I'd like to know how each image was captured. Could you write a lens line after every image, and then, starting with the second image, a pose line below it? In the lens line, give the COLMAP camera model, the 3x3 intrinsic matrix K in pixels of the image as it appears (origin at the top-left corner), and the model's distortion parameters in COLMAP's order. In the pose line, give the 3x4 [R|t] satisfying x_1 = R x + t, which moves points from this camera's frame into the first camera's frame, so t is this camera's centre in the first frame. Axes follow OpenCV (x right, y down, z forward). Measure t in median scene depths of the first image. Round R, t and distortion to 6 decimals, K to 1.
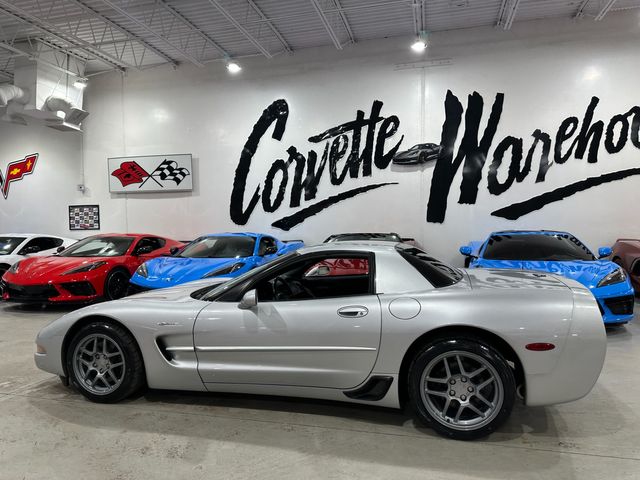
lens RADIAL K [[446.3, 0, 323.9], [0, 446.3, 242.0], [0, 0, 1]] dist [0.103822, -0.163969]
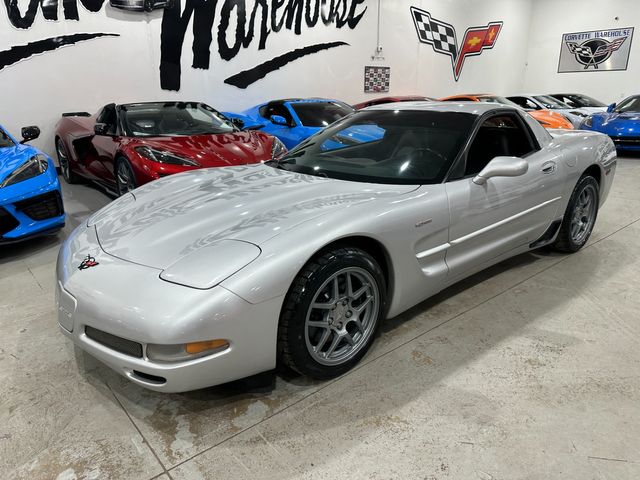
lens RADIAL K [[462.5, 0, 325.1], [0, 462.5, 239.1], [0, 0, 1]] dist [0.002770, -0.009495]
pose [[0.571332, -0.239680, 0.784942, -0.327699], [0.035196, 0.962682, 0.268335, 0.002785], [-0.819964, -0.125682, 0.558447, 0.235772]]
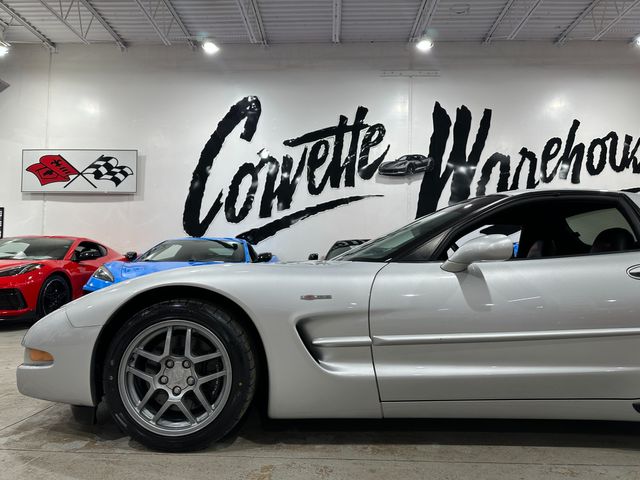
lens RADIAL K [[445.9, 0, 321.4], [0, 445.9, 243.8], [0, 0, 1]] dist [0.112957, -0.177241]
pose [[0.975622, 0.035568, 0.216555, -0.152536], [-0.015732, 0.995575, -0.092640, 0.053890], [-0.218891, 0.086975, 0.971865, 0.143826]]
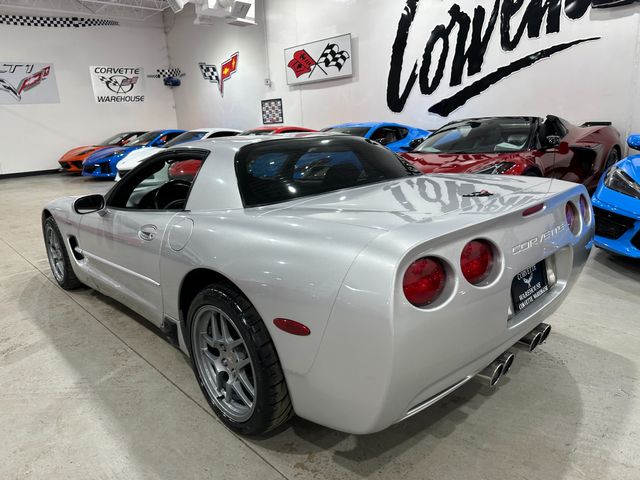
lens RADIAL K [[454.4, 0, 322.2], [0, 454.4, 238.0], [0, 0, 1]] dist [0.019845, -0.032363]
pose [[0.838517, 0.103540, -0.534948, 0.212486], [0.023453, 0.974011, 0.225284, -0.001938], [0.544371, -0.201451, 0.814296, 0.154706]]
